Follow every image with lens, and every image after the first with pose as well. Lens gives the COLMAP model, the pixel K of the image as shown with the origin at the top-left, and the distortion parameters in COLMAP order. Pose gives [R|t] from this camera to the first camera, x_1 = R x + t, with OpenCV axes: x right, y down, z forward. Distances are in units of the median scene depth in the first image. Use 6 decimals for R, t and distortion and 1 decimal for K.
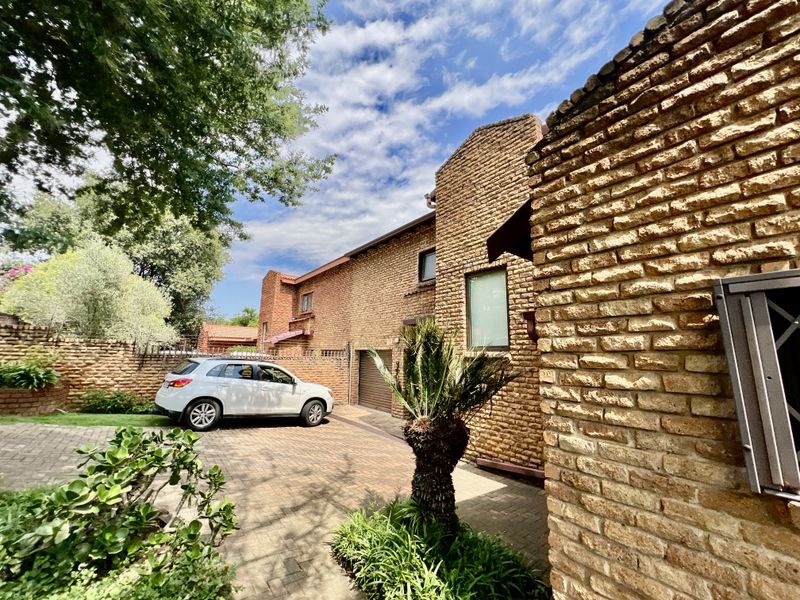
lens RADIAL K [[321.2, 0, 398.1], [0, 321.2, 297.3], [0, 0, 1]] dist [0.000297, 0.000133]
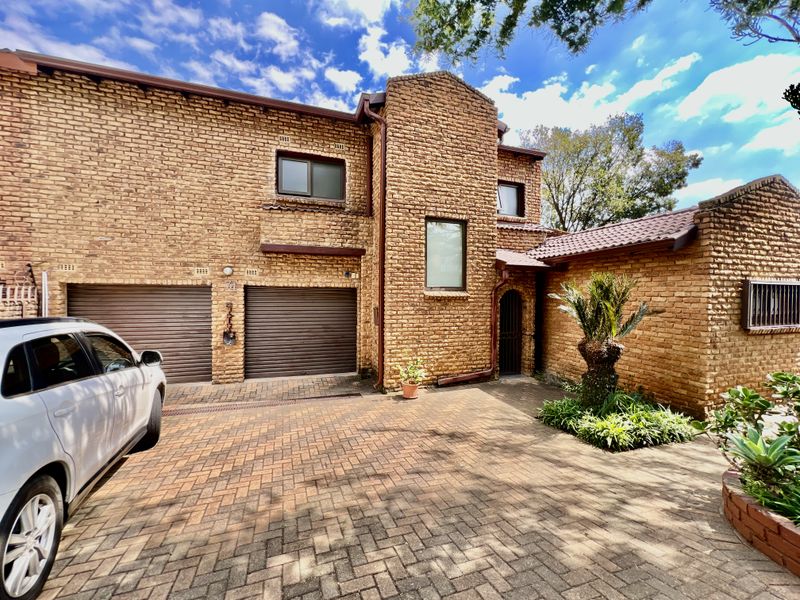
lens RADIAL K [[321.2, 0, 398.1], [0, 321.2, 297.3], [0, 0, 1]] dist [0.000297, 0.000133]
pose [[0.320296, -0.028377, 0.946892, -1.022706], [-0.172697, 0.981052, 0.087817, 0.137092], [-0.931443, -0.191653, 0.309326, 0.928841]]
